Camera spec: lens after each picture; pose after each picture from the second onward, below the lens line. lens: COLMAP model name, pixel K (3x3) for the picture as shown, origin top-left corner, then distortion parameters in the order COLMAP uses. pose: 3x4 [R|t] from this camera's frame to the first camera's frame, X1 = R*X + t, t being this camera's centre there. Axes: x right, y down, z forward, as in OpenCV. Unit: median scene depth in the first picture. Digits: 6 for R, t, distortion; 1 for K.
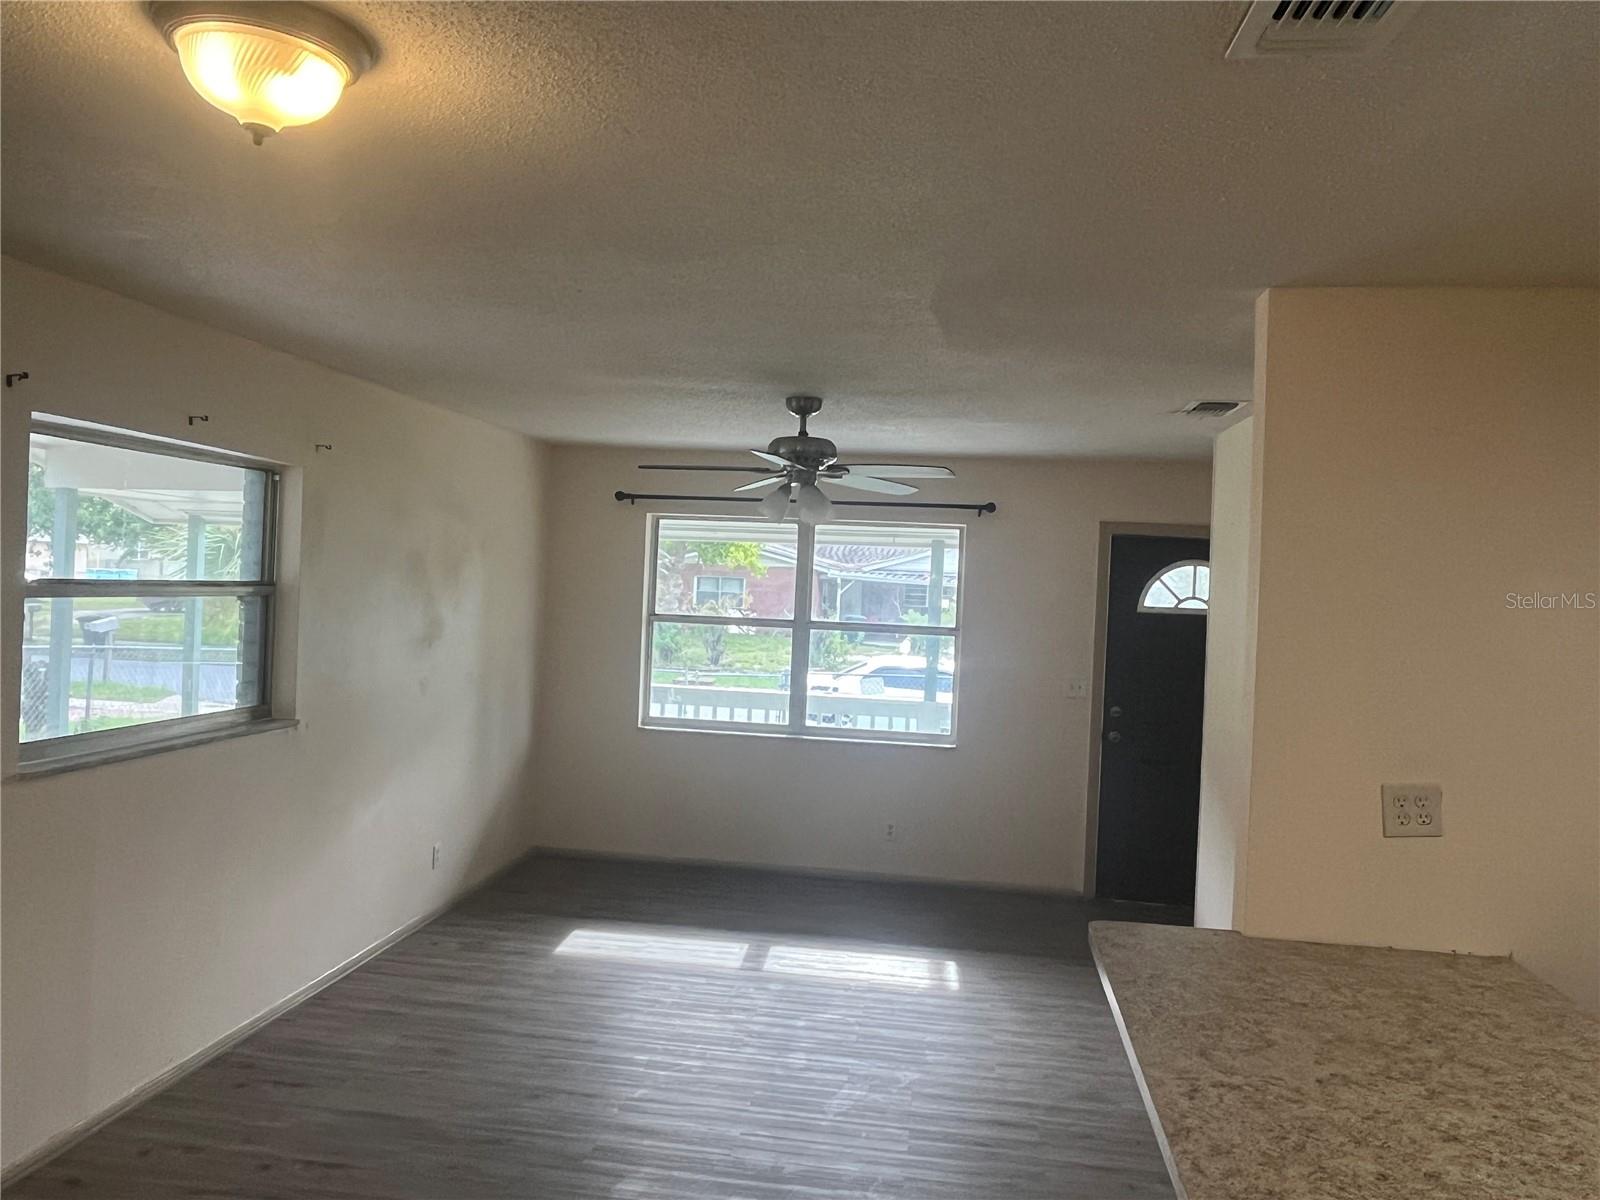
lens RADIAL K [[1172.6, 0, 796.7], [0, 1172.6, 598.0], [0, 0, 1]] dist [0.000994, -0.006512]
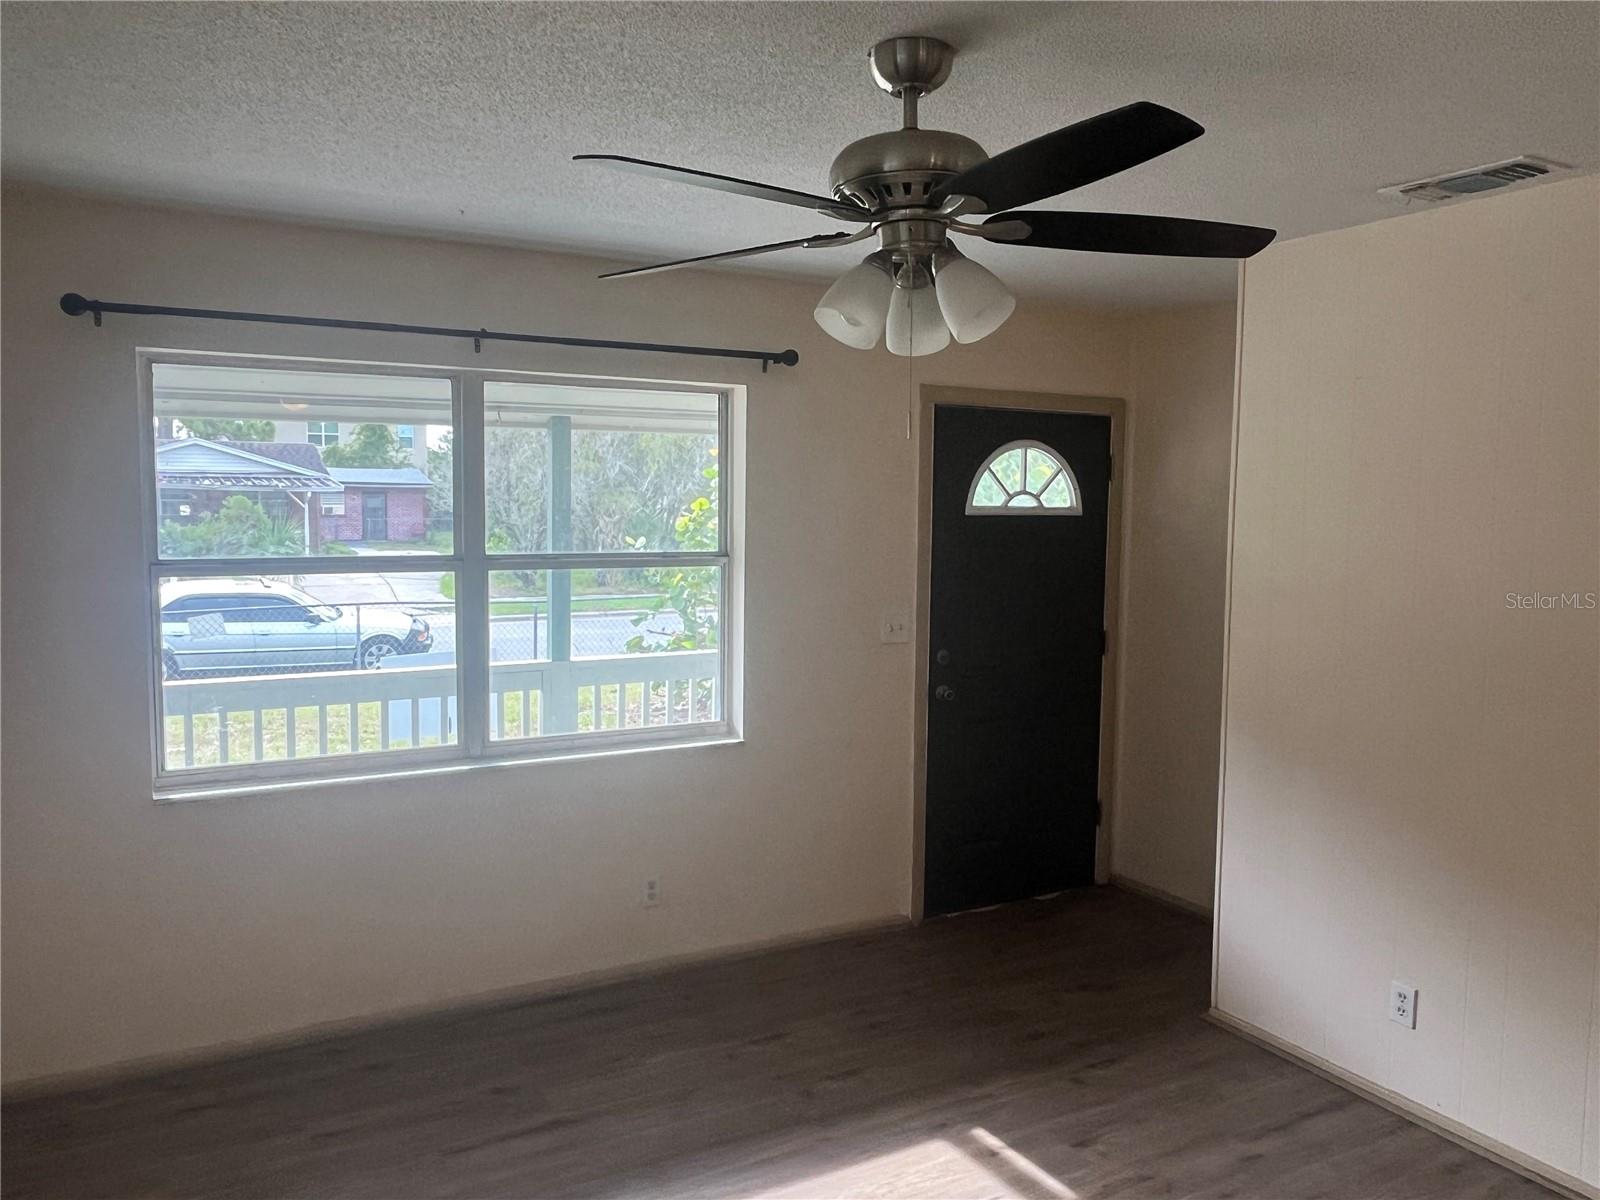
lens RADIAL K [[1172.6, 0, 802.2], [0, 1172.6, 600.9], [0, 0, 1]] dist [0.000994, -0.006512]
pose [[0.795053, -0.086941, 0.600276, -0.216533], [0.032122, 0.994320, 0.101467, -0.011332], [-0.605688, -0.061389, 0.793330, 0.492403]]
